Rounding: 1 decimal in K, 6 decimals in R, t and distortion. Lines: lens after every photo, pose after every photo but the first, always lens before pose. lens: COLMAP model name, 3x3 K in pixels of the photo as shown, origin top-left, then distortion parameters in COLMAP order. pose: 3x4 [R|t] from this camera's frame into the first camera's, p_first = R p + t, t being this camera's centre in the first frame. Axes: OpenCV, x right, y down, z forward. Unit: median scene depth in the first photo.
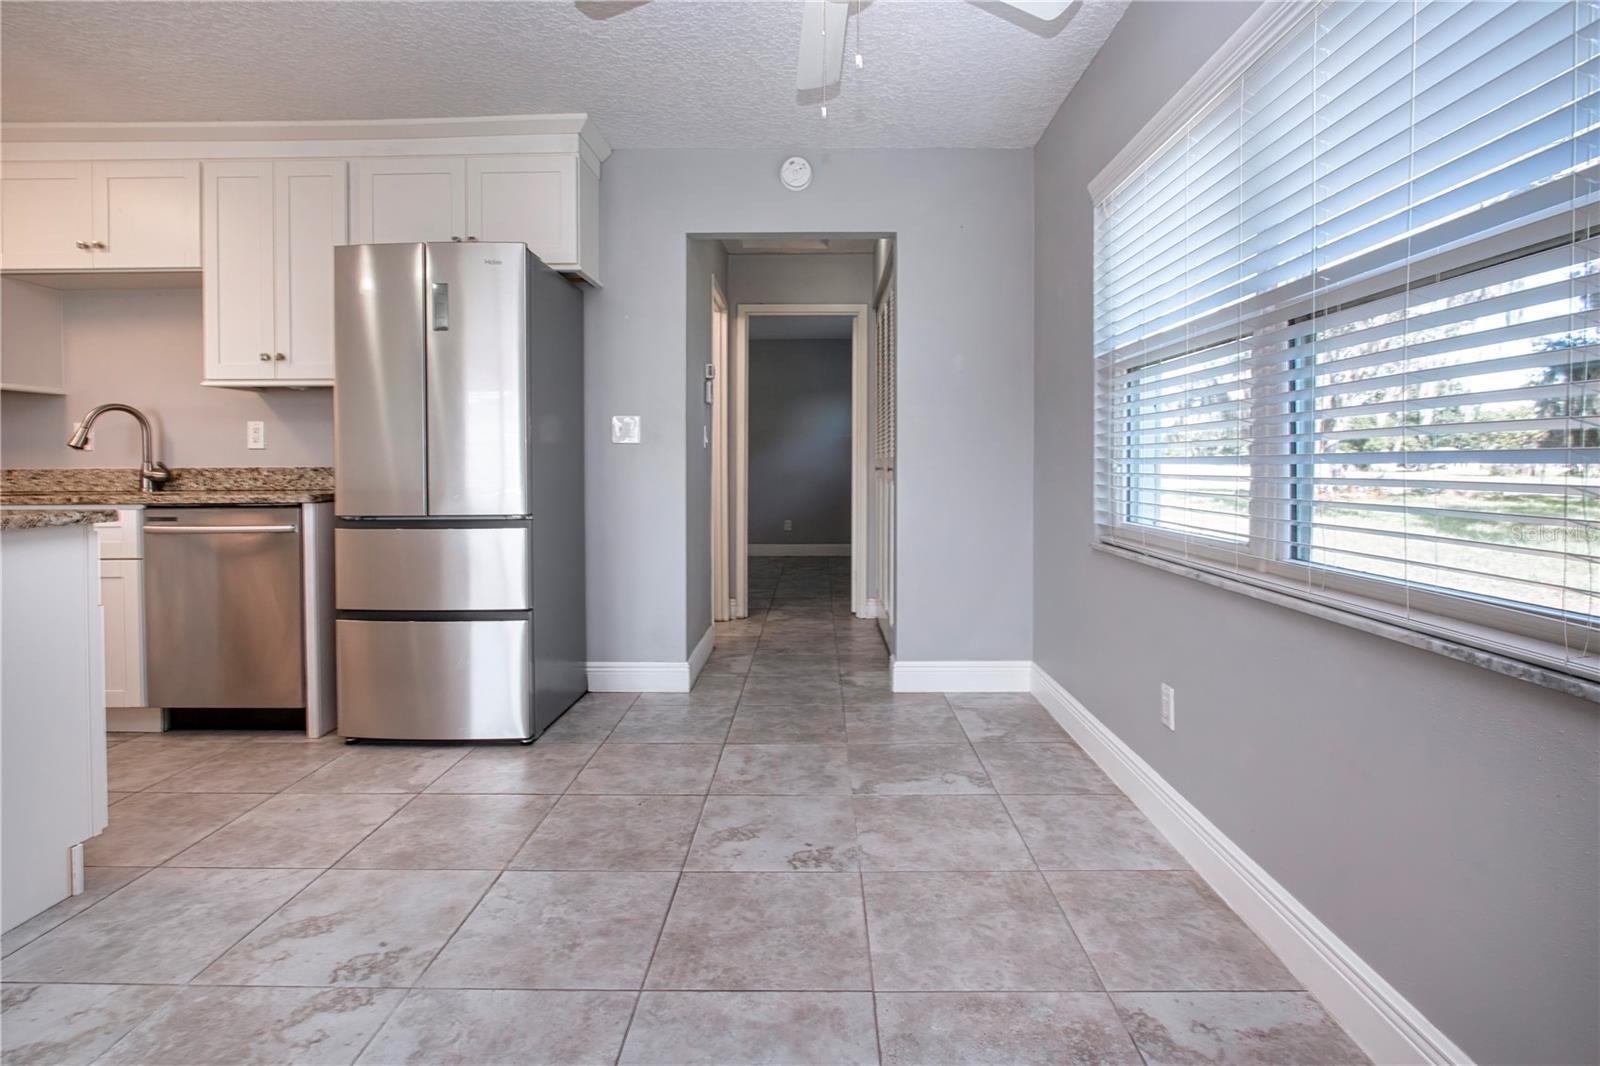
lens RADIAL K [[784.6, 0, 814.0], [0, 784.6, 494.3], [0, 0, 1]] dist [-0.012023, 0.002261]
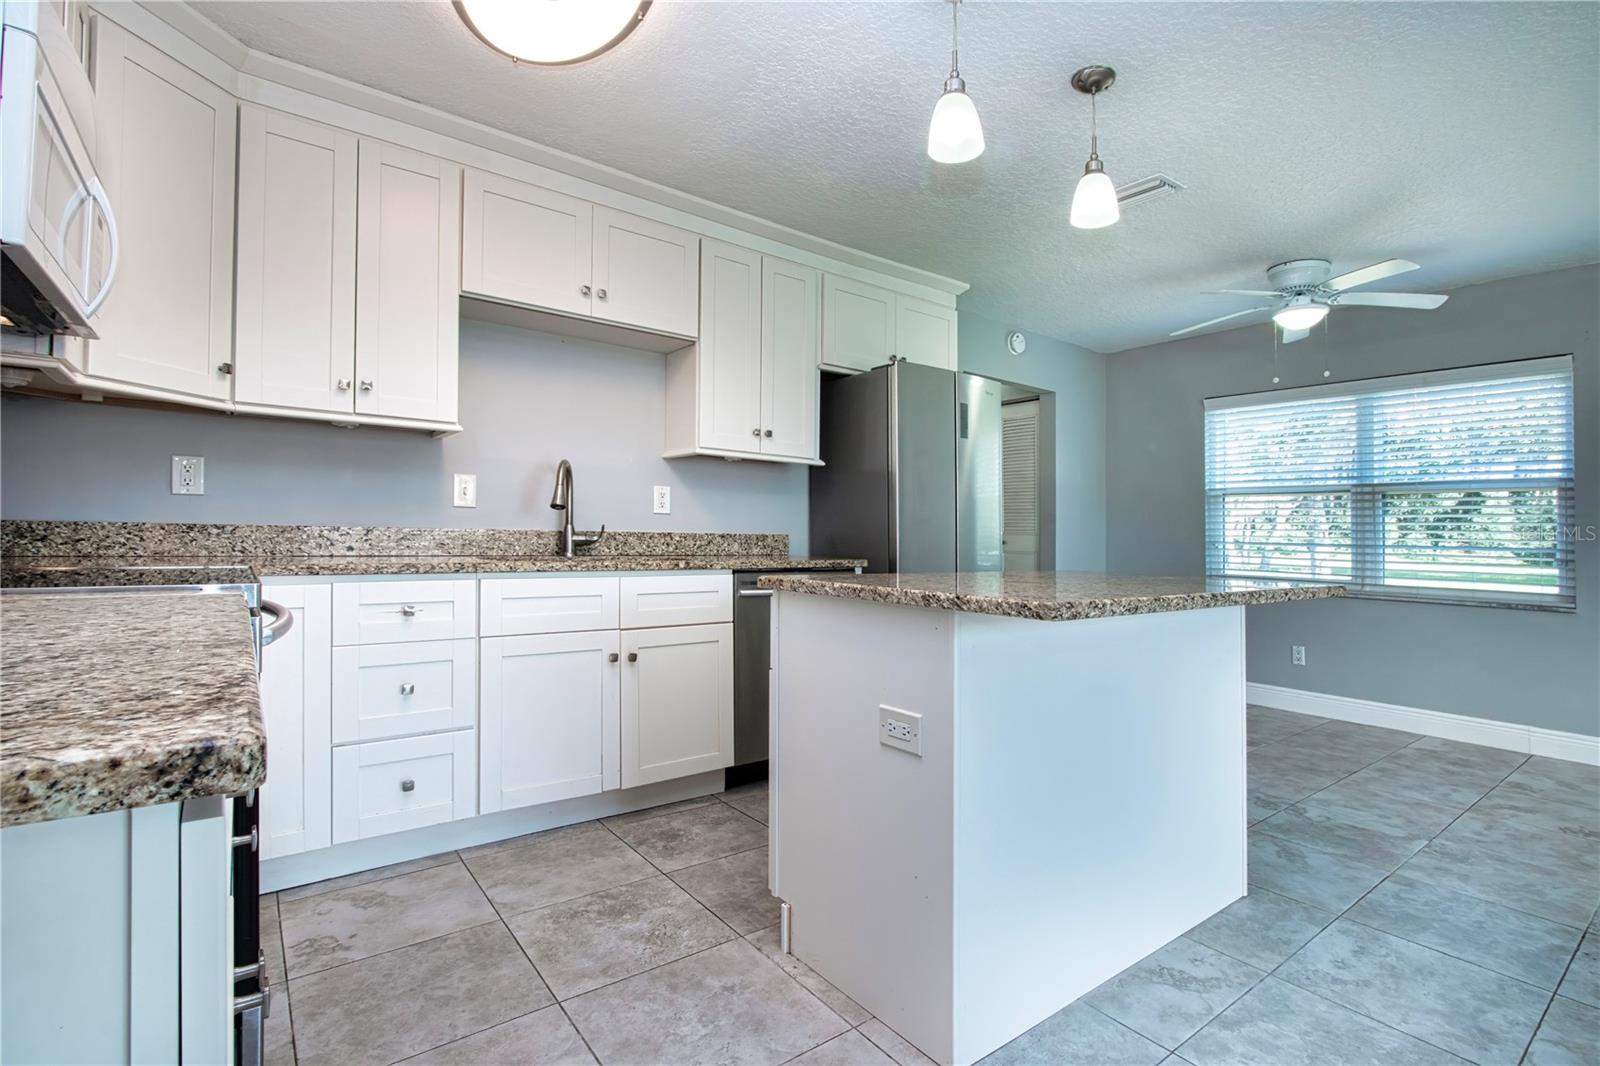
lens RADIAL K [[784.6, 0, 879.8], [0, 784.6, 516.1], [0, 0, 1]] dist [-0.012023, 0.002261]
pose [[0.743342, 0.037684, 0.667849, -1.384489], [0.000221, 0.998398, -0.056583, 0.001421], [-0.668912, 0.042208, 0.742143, 0.094397]]
